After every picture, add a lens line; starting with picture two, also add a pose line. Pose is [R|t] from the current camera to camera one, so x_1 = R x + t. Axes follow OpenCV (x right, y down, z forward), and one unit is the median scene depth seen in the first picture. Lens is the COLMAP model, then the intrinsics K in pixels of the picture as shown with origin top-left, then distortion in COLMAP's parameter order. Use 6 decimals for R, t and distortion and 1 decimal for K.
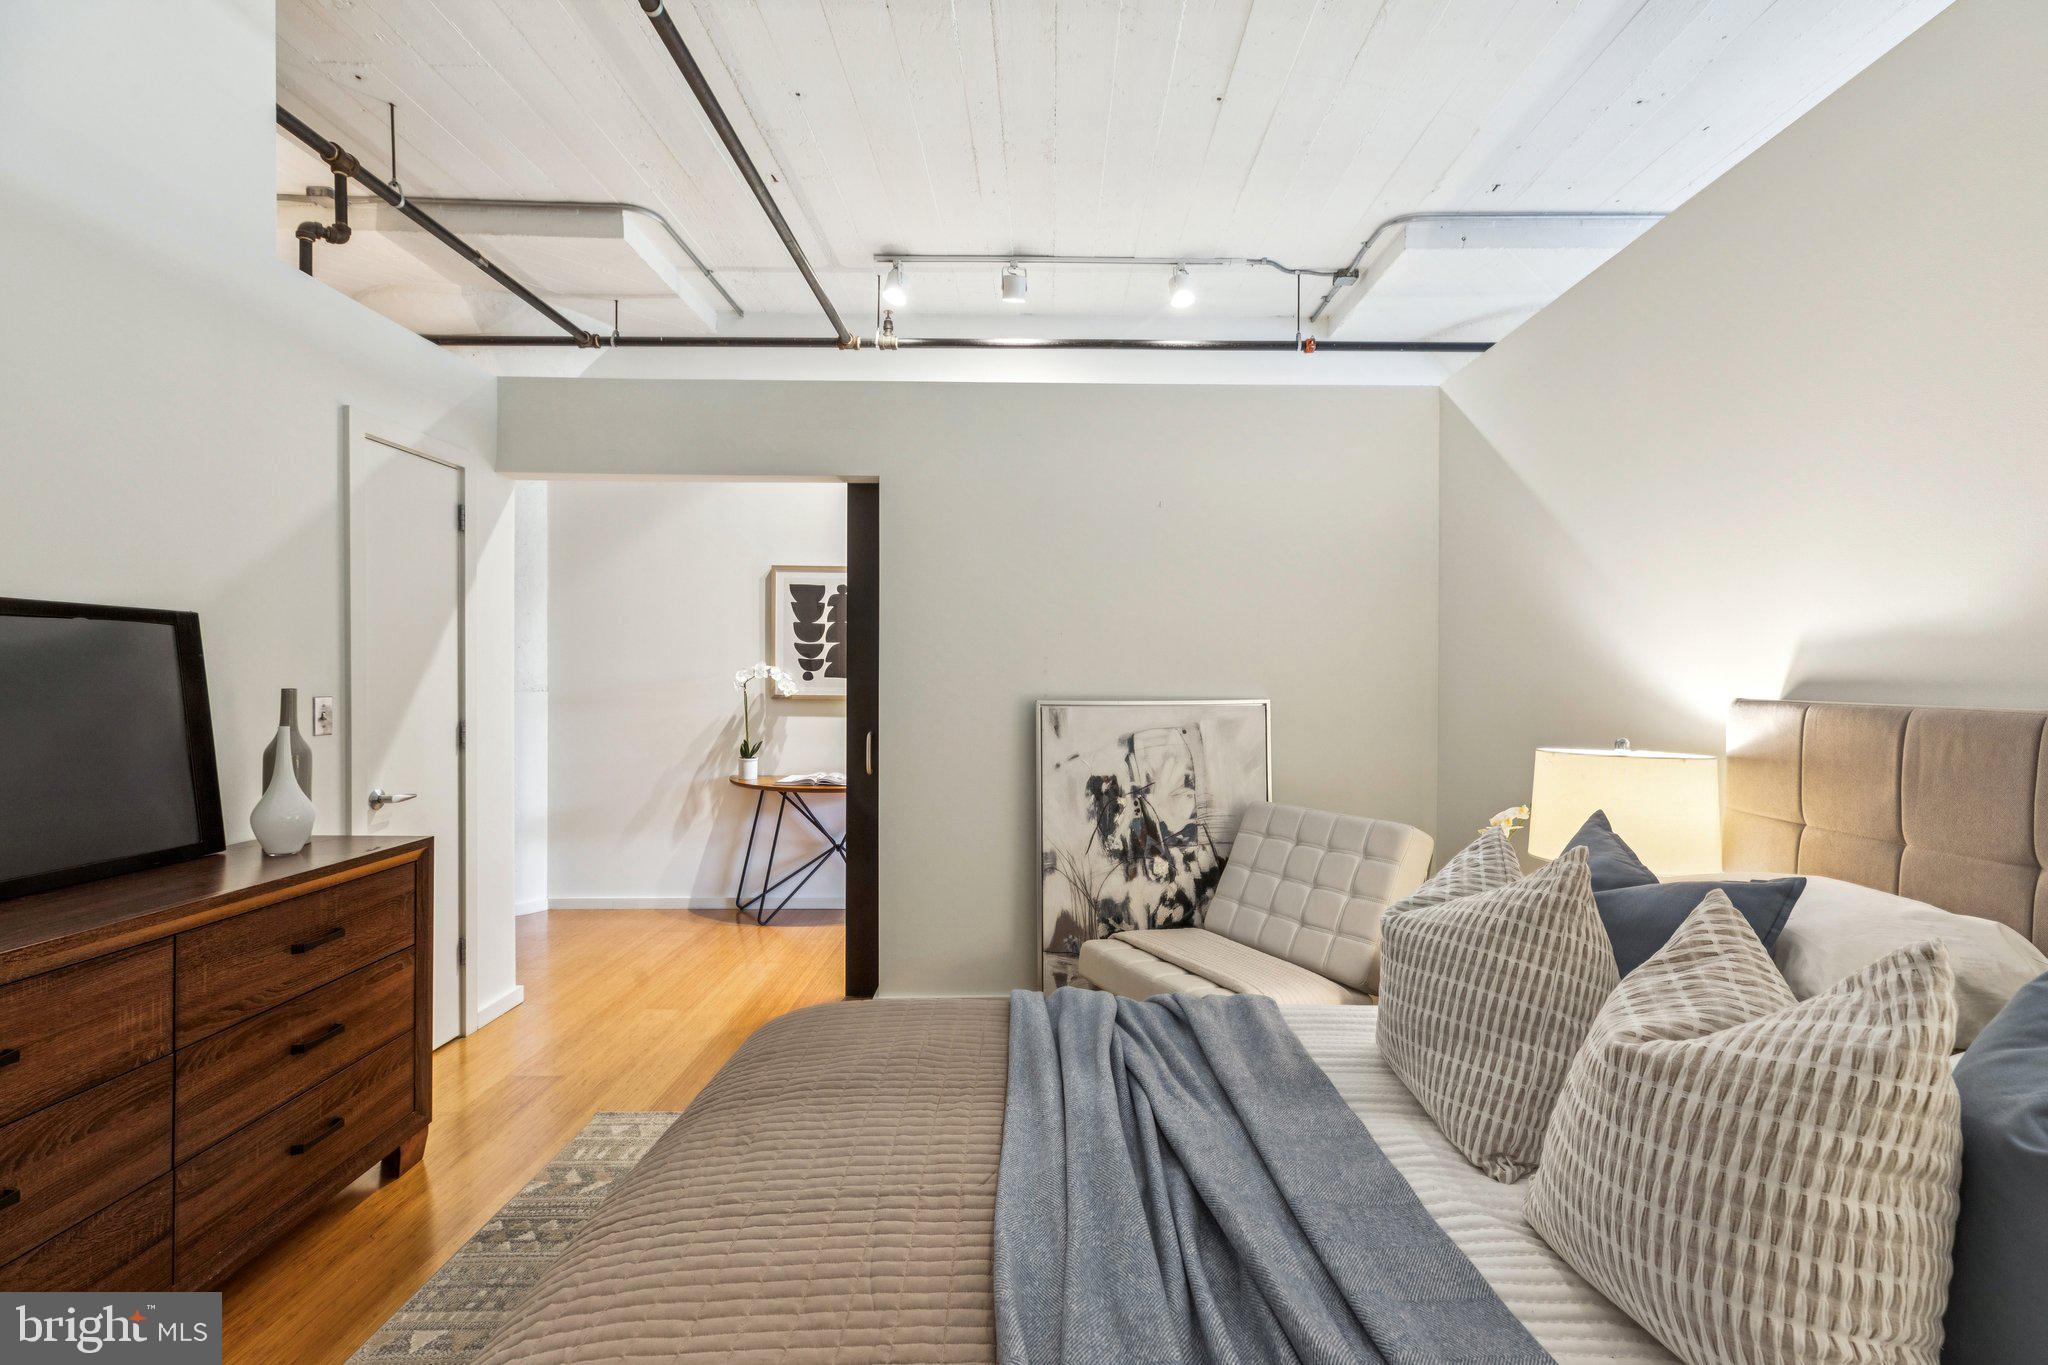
lens RADIAL K [[922.8, 0, 1036.9], [0, 922.8, 679.8], [0, 0, 1]] dist [0.003944, 0.000969]
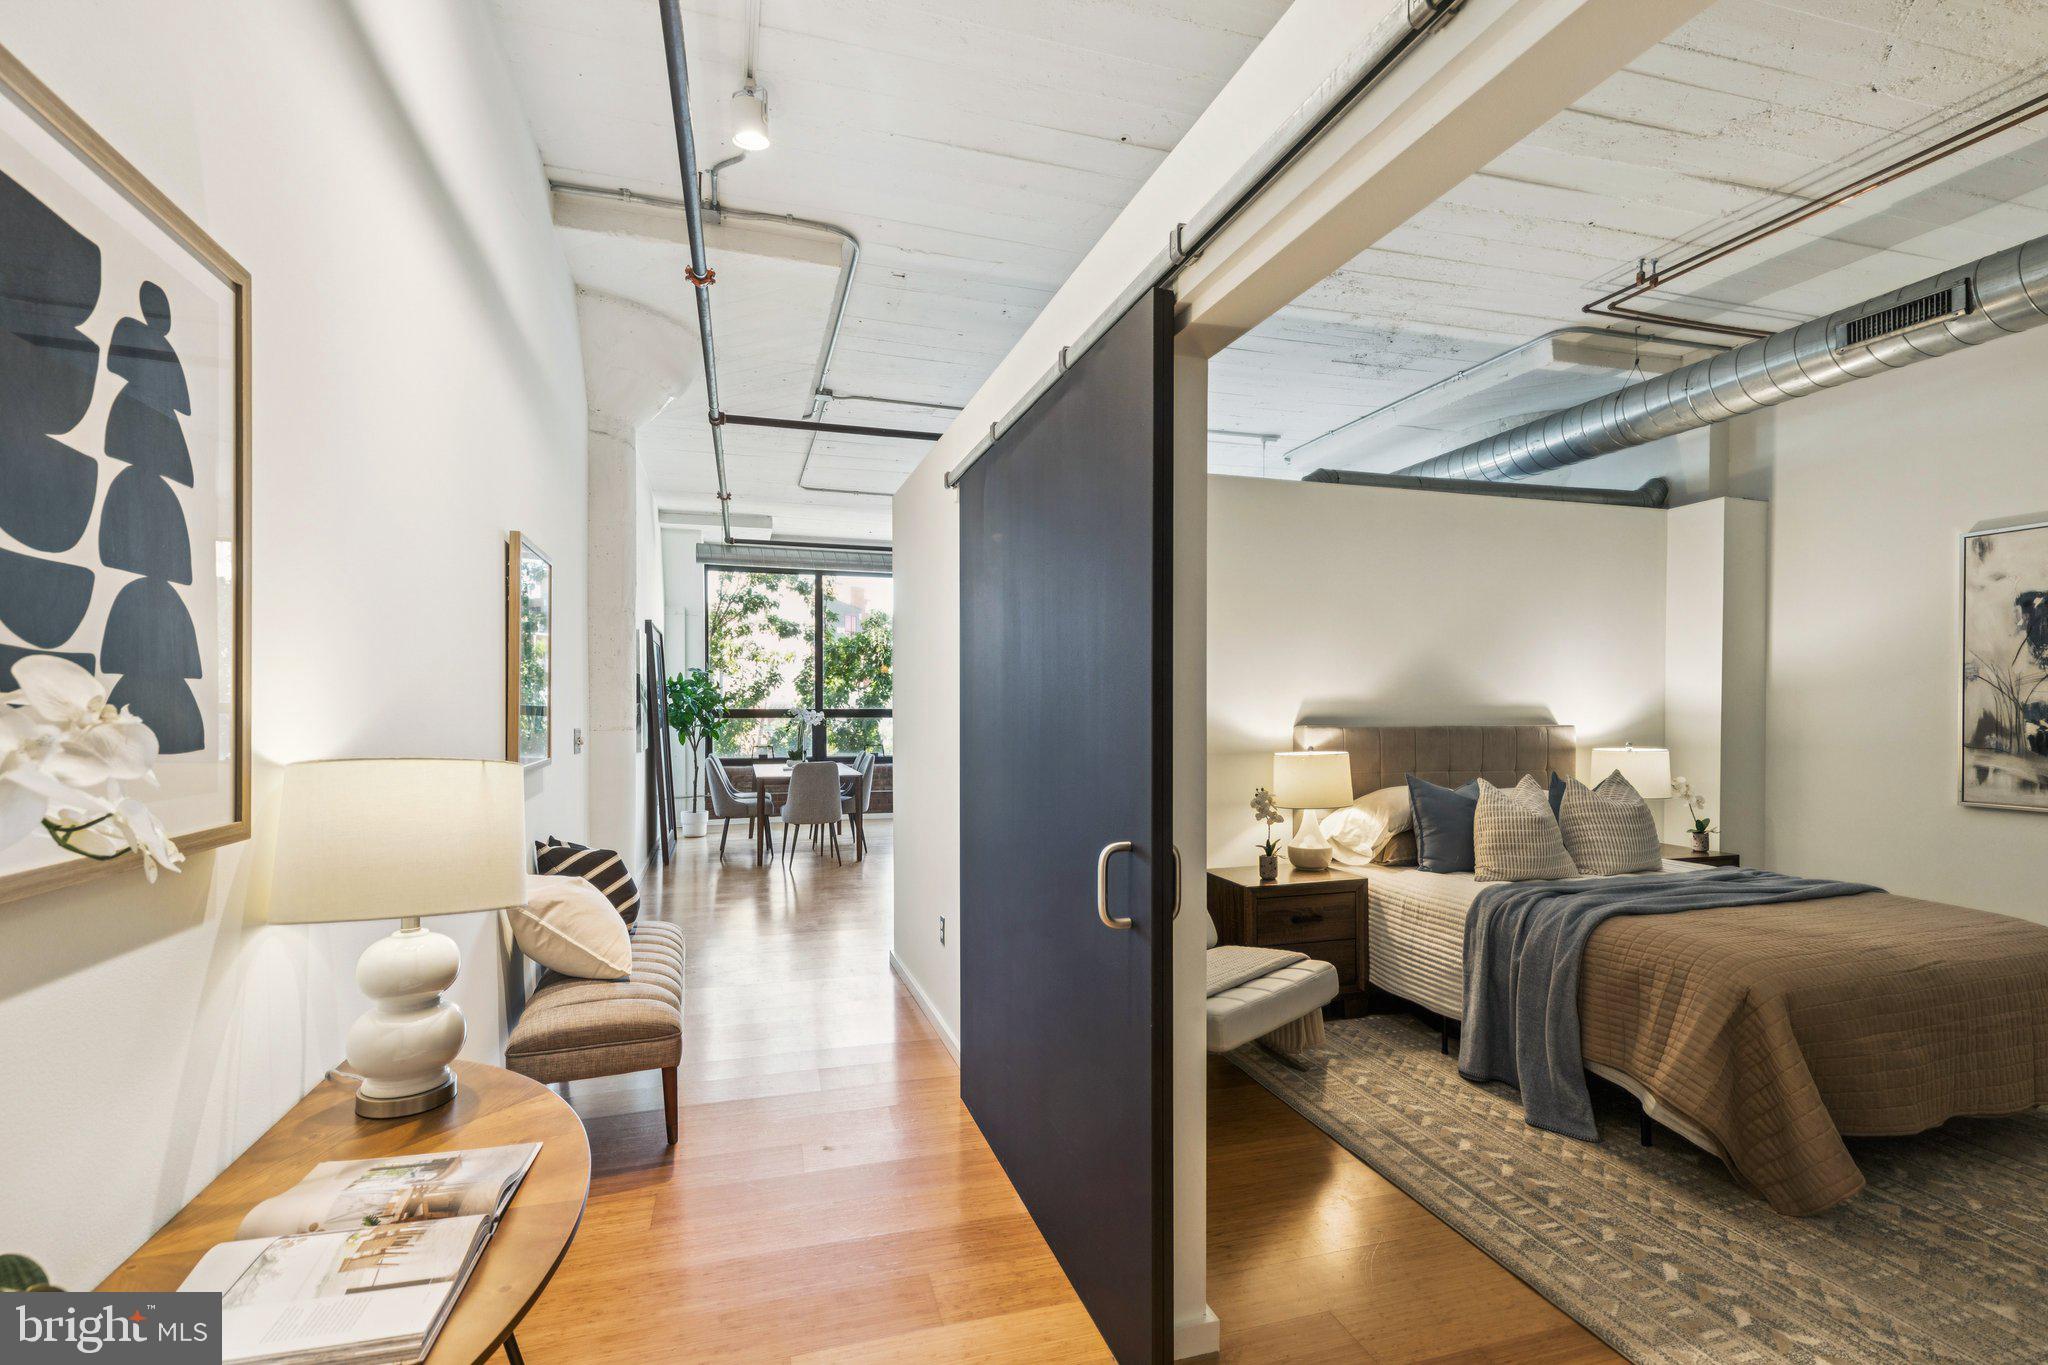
lens RADIAL K [[922.8, 0, 1024.5], [0, 922.8, 711.1], [0, 0, 1]] dist [0.003944, 0.000969]
pose [[-0.287892, -0.009604, 0.957615, -0.669671], [-0.002165, 0.999954, 0.009378, -0.019025], [-0.957660, 0.000627, -0.287899, 1.281408]]
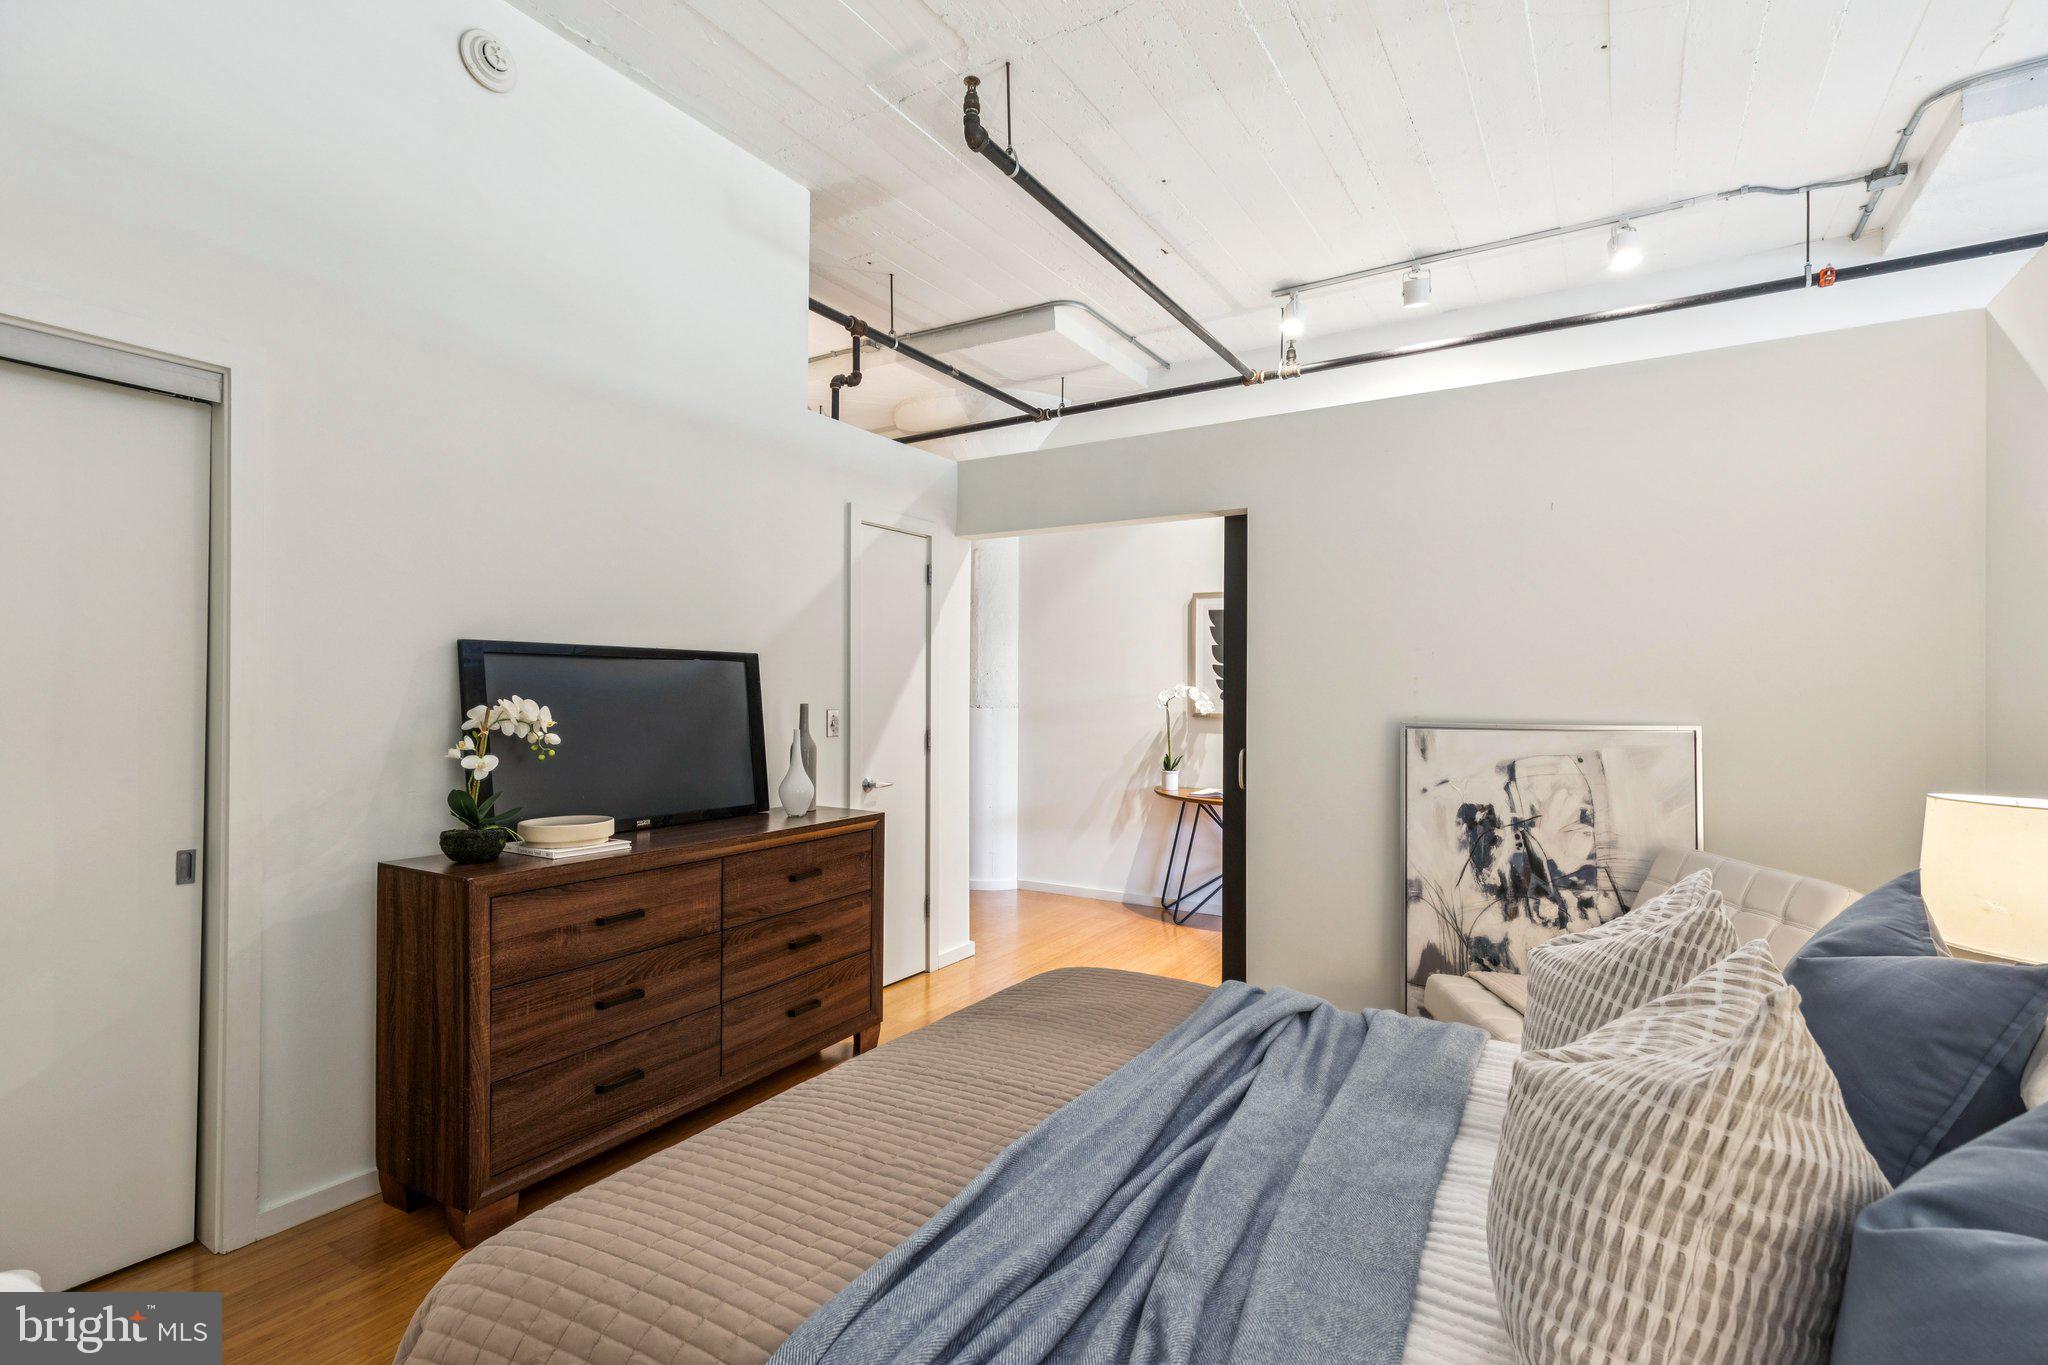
lens RADIAL K [[922.8, 0, 1011.7], [0, 922.8, 688.8], [0, 0, 1]] dist [0.003944, 0.000969]
pose [[0.846040, -0.001004, -0.533119, 0.171576], [-0.004967, 0.999940, -0.009766, -0.001128], [0.533096, 0.010911, 0.845984, -0.042348]]
